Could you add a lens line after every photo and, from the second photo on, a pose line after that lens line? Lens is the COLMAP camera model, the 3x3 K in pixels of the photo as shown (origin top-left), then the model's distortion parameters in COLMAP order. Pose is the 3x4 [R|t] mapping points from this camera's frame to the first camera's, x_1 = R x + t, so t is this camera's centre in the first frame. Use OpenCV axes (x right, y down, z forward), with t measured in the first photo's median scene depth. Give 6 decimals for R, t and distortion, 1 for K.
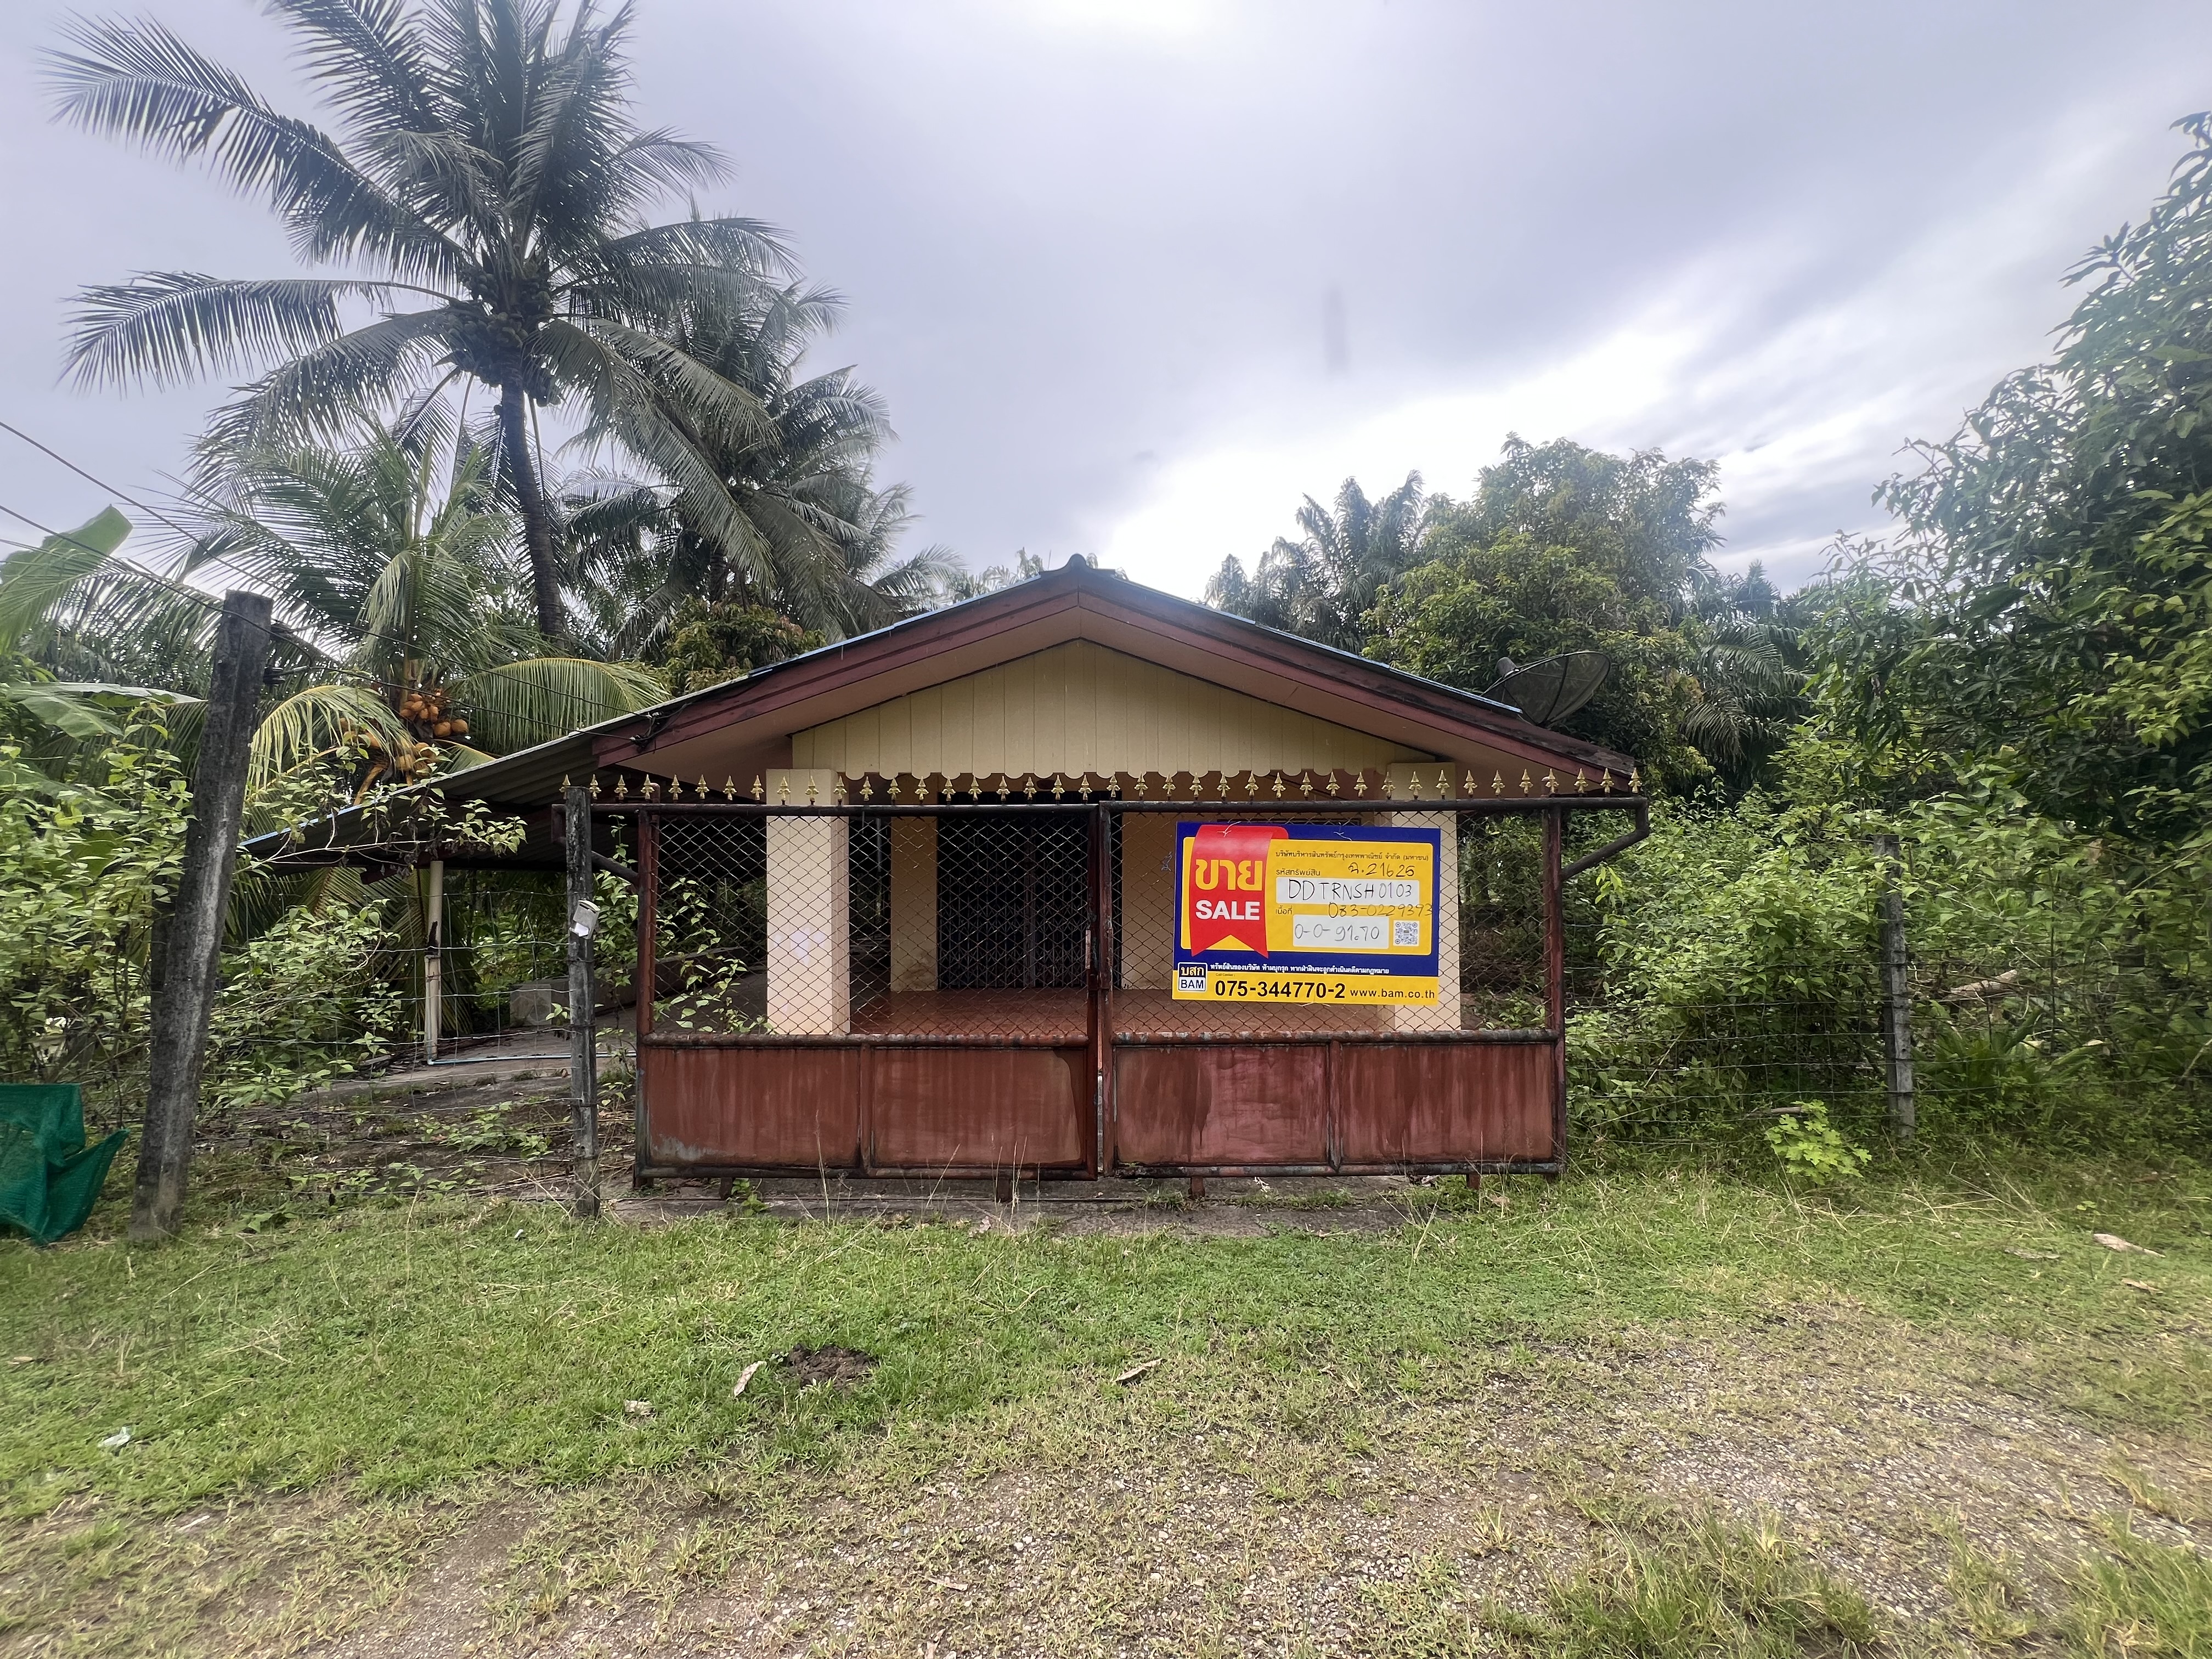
lens RADIAL K [[879.6, 0, 1101.2], [0, 879.6, 838.9], [0, 0, 1]] dist [-0.002406, 0.000042]
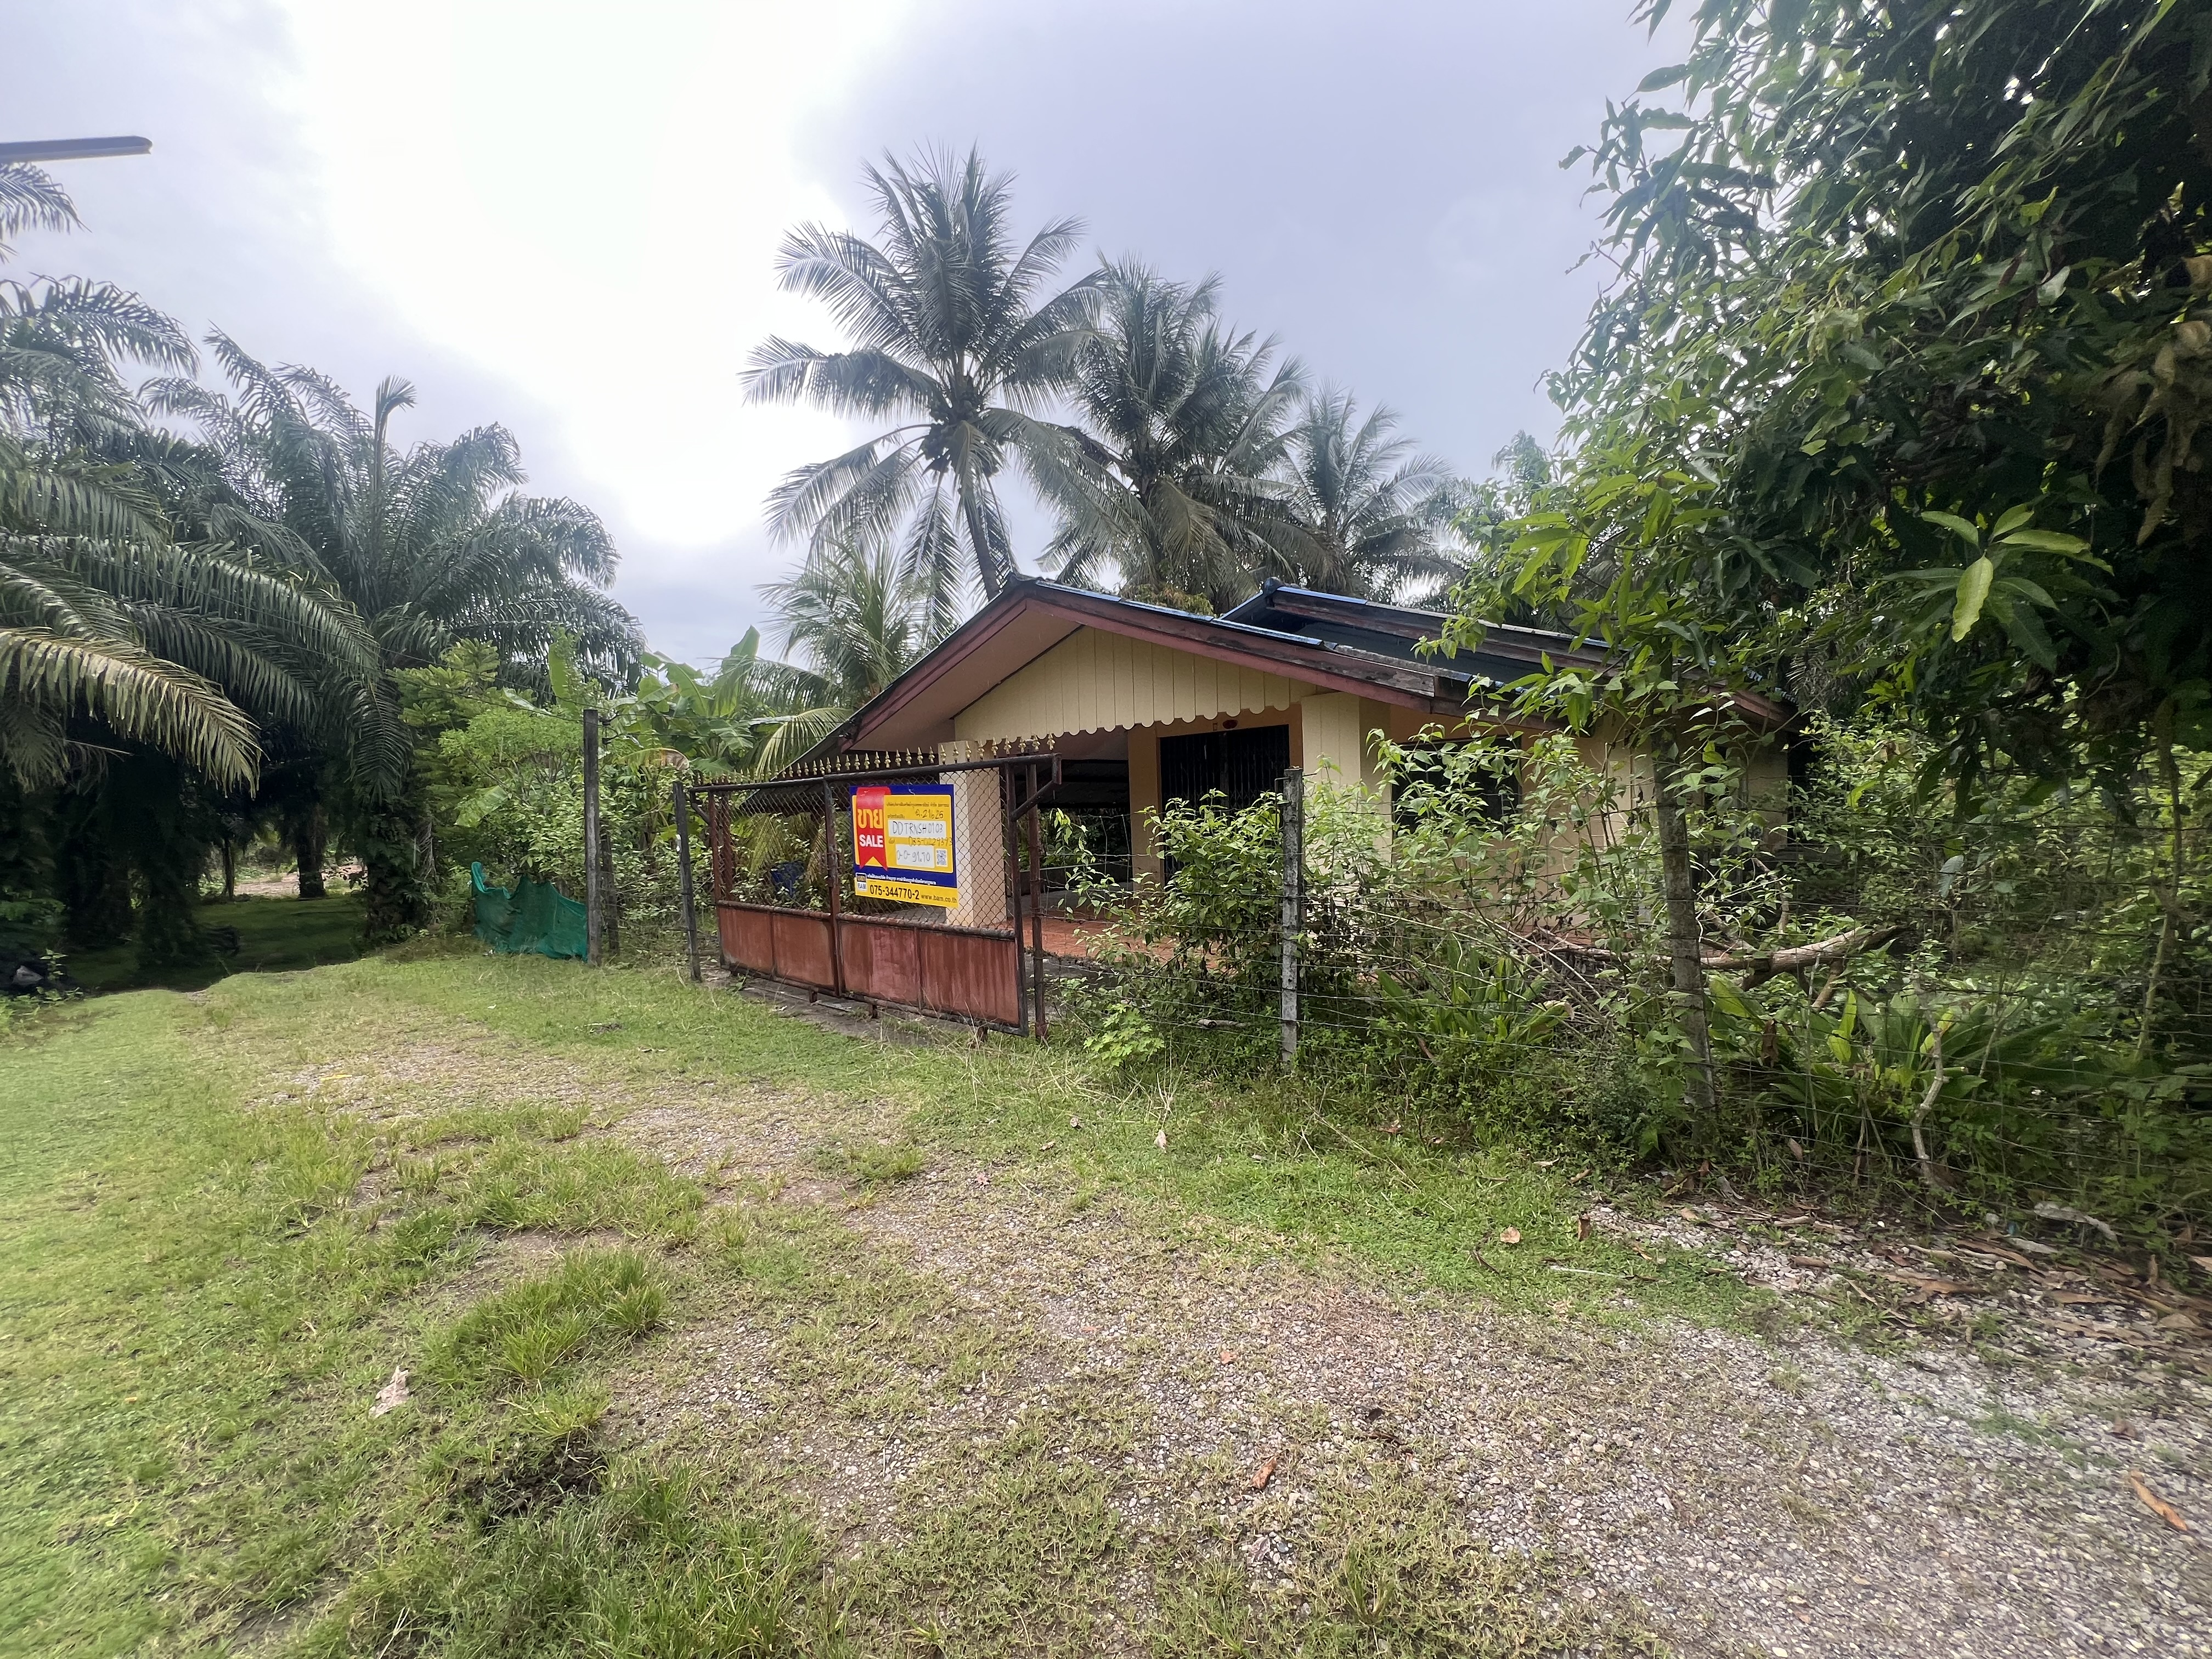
lens RADIAL K [[879.6, 0, 1098.2], [0, 879.6, 823.6], [0, 0, 1]] dist [-0.002406, 0.000042]
pose [[0.742531, -0.005881, -0.669786, 1.503144], [0.058954, 0.996655, 0.056606, -0.015095], [0.667212, -0.081518, 0.740394, 0.104804]]
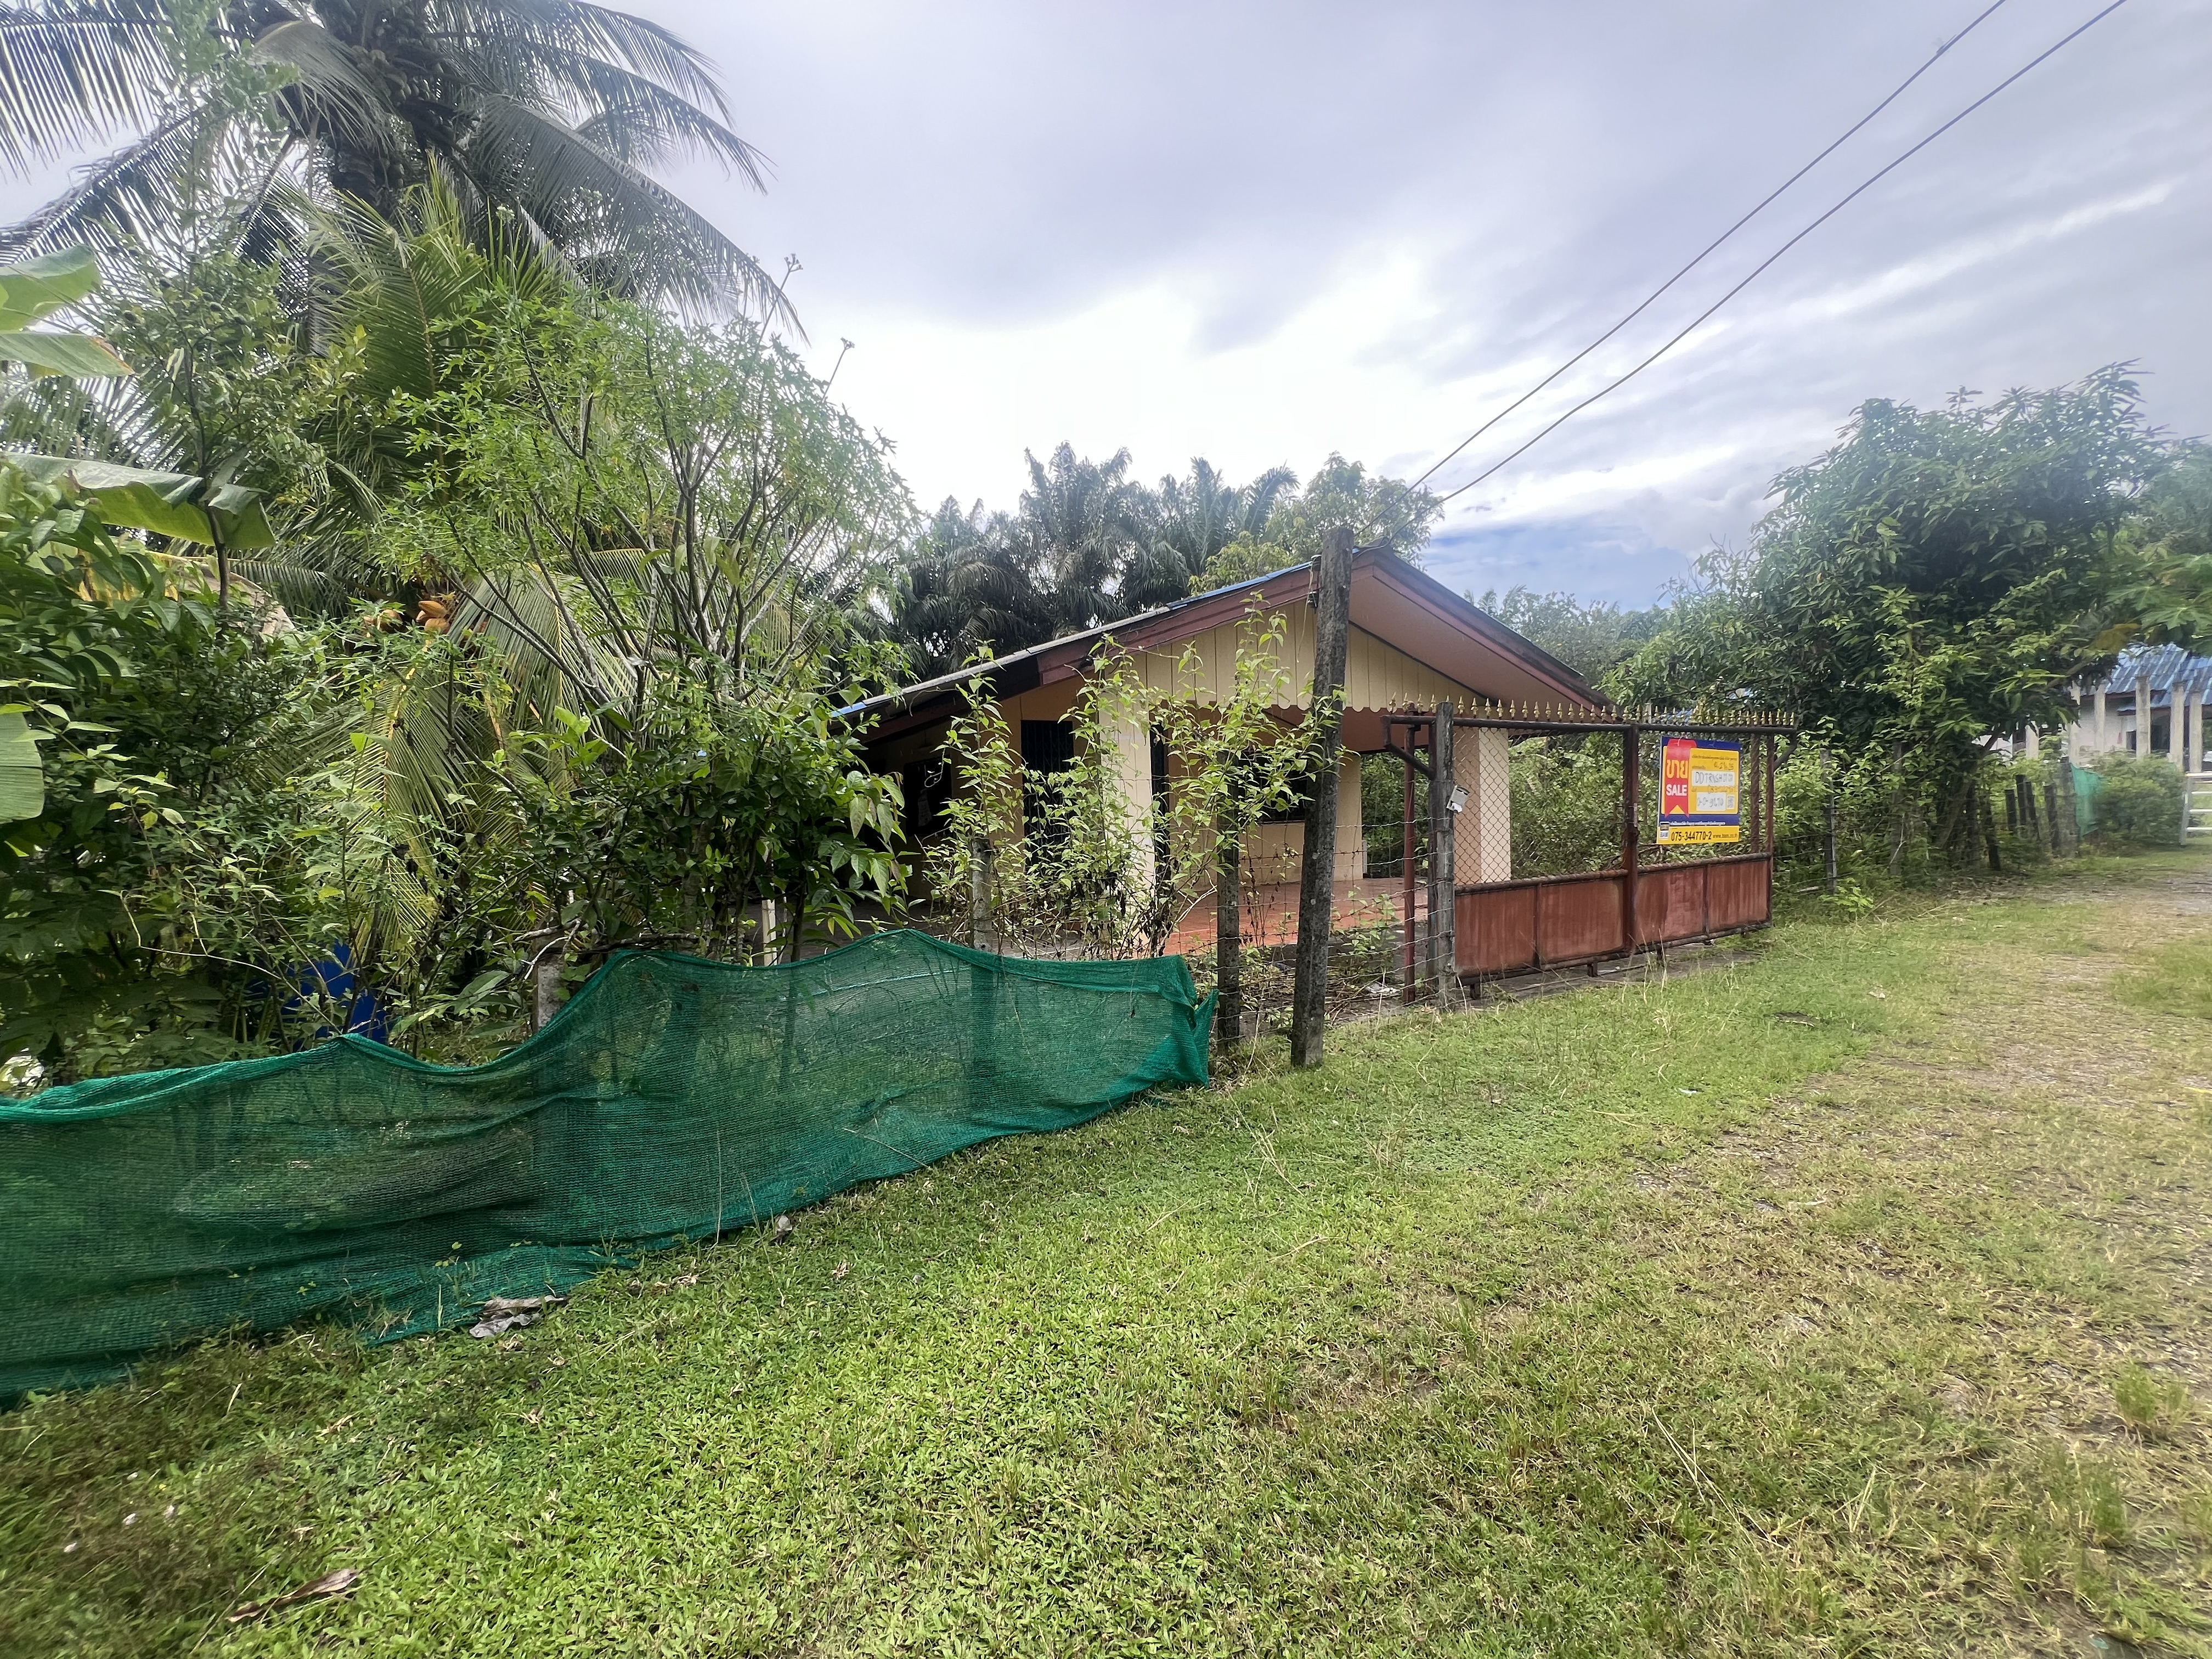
lens RADIAL K [[879.6, 0, 1111.0], [0, 879.6, 831.8], [0, 0, 1]] dist [-0.002406, 0.000042]
pose [[0.877746, -0.042139, 0.477270, -1.606195], [0.015024, 0.998056, 0.060490, 0.042810], [-0.478891, -0.045924, 0.876672, 0.041204]]
